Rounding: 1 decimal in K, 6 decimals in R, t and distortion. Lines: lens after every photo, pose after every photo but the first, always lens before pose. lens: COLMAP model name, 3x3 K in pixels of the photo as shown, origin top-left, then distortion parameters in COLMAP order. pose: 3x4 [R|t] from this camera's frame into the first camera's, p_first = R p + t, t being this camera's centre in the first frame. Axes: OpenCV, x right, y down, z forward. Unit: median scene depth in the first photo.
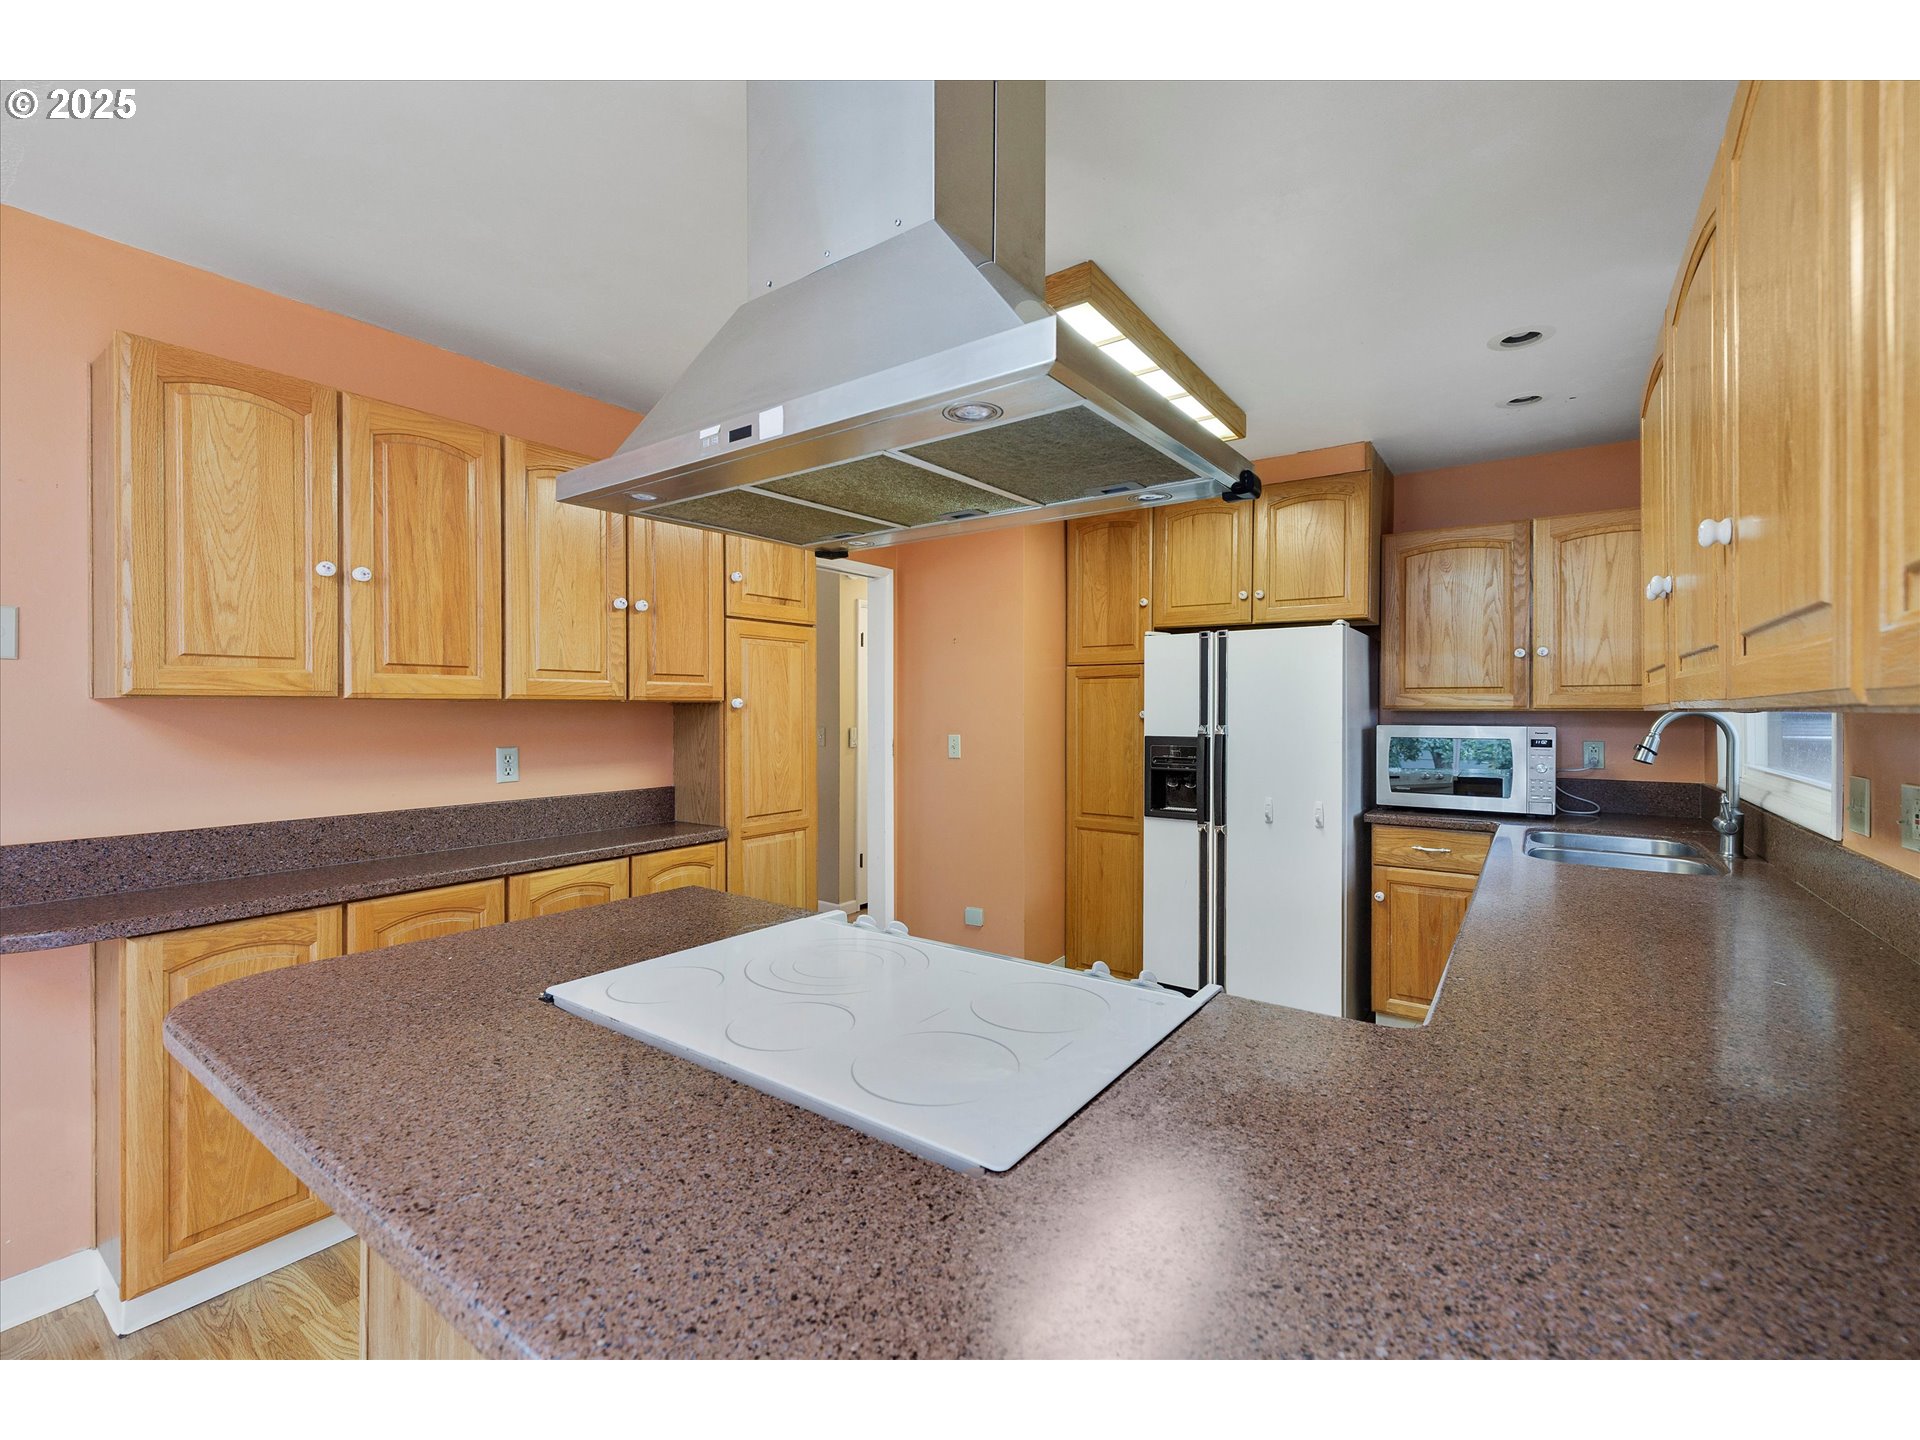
lens RADIAL K [[813.3, 0, 962.0], [0, 813.3, 714.7], [0, 0, 1]] dist [0.001418, 0.000046]
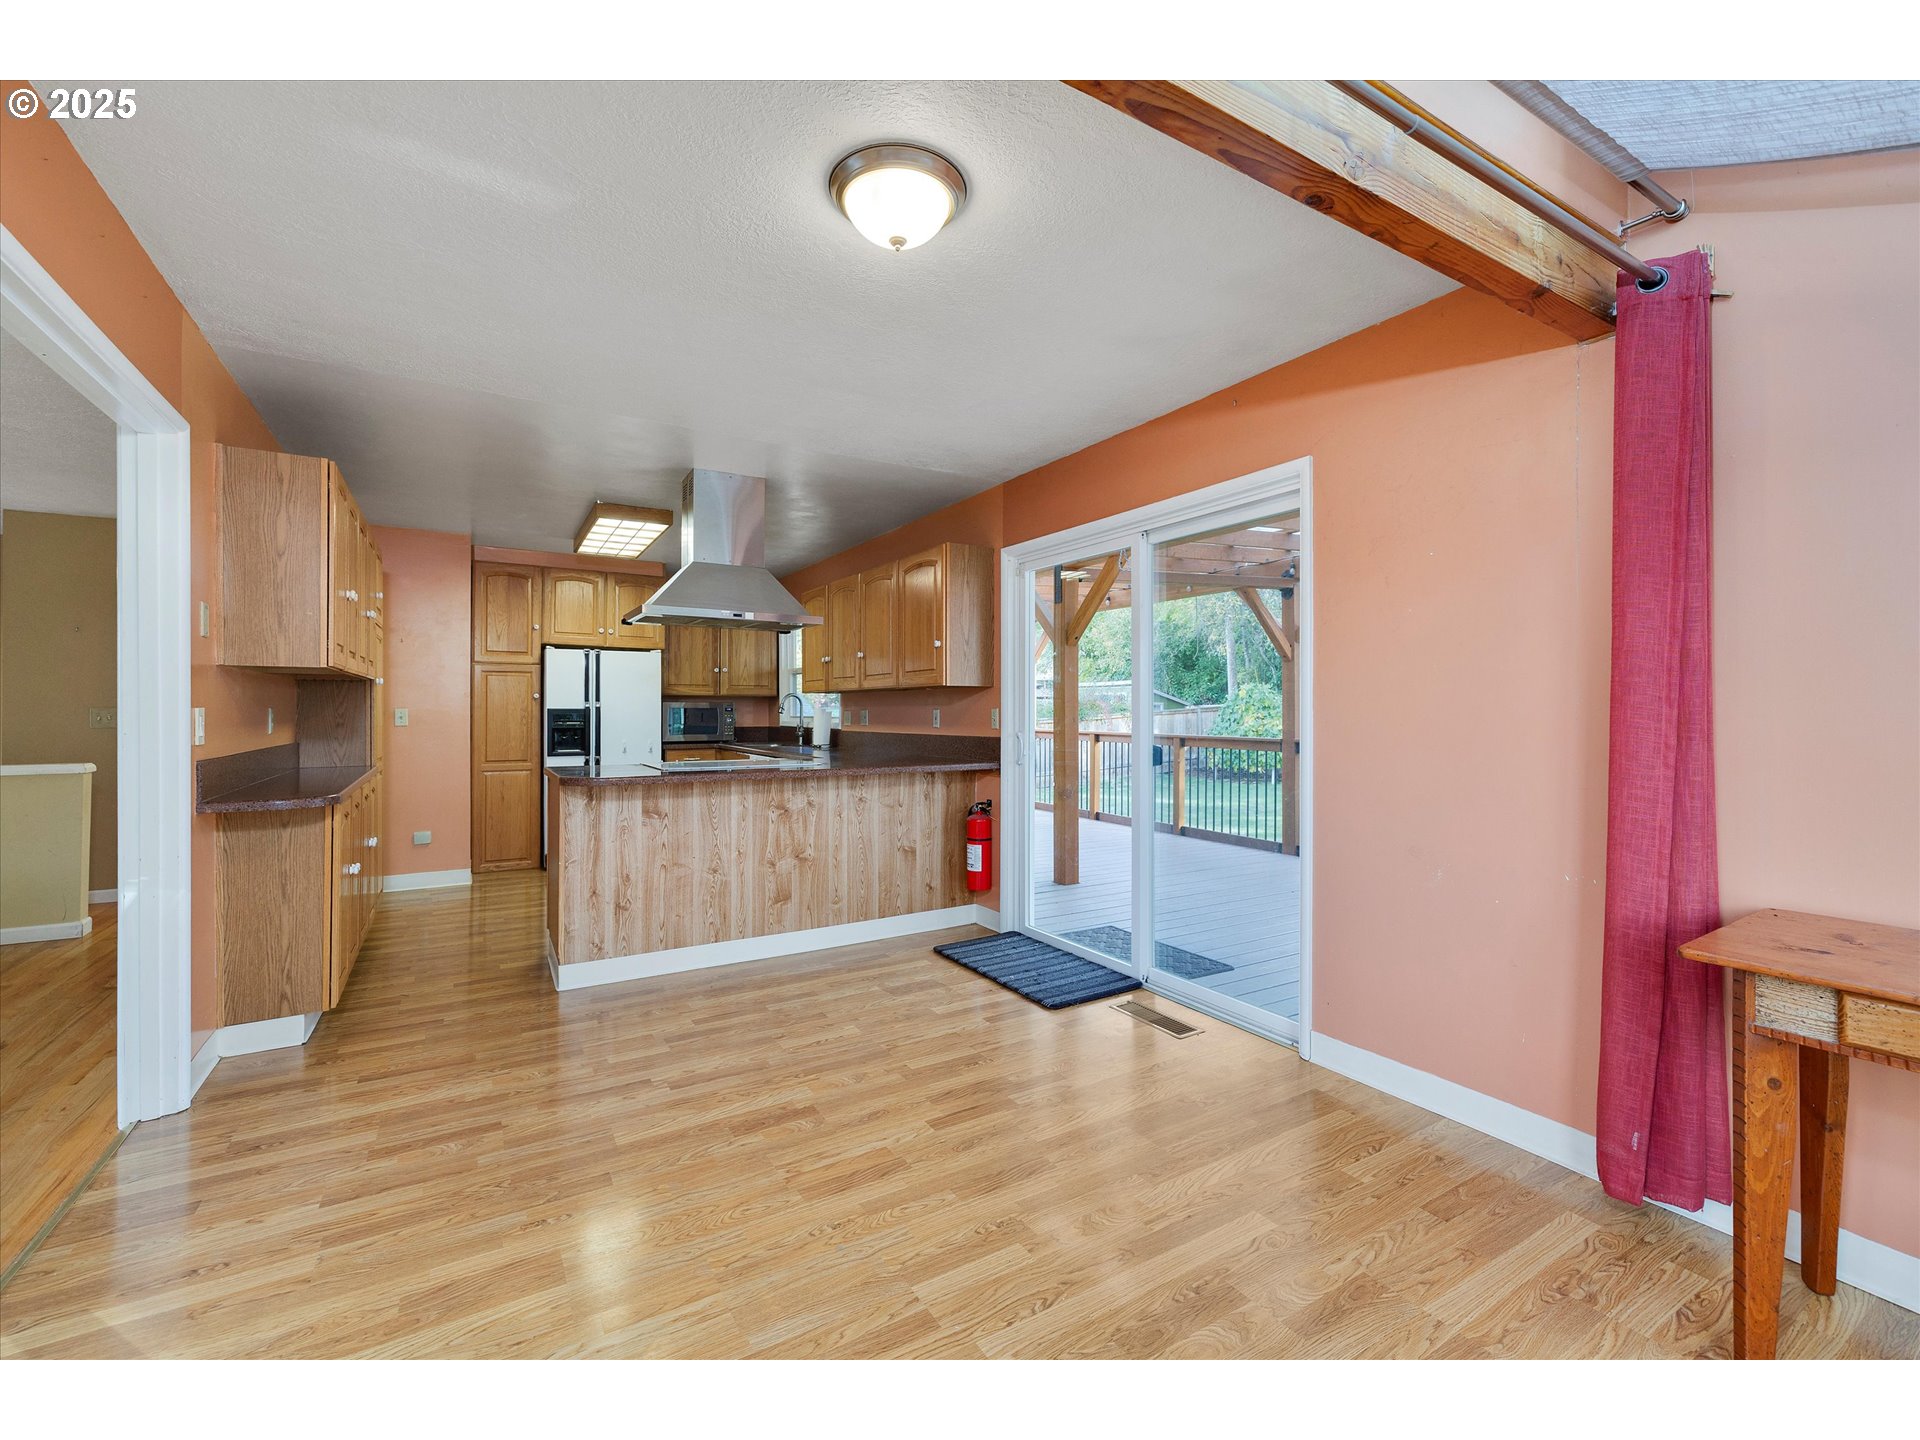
lens RADIAL K [[813.3, 0, 962.0], [0, 813.3, 714.7], [0, 0, 1]] dist [0.001418, 0.000046]
pose [[0.390057, -0.000951, 0.920790, -1.026065], [0.007189, 0.999972, -0.002012, 0.050583], [-0.920763, 0.007404, 0.390053, -0.455676]]
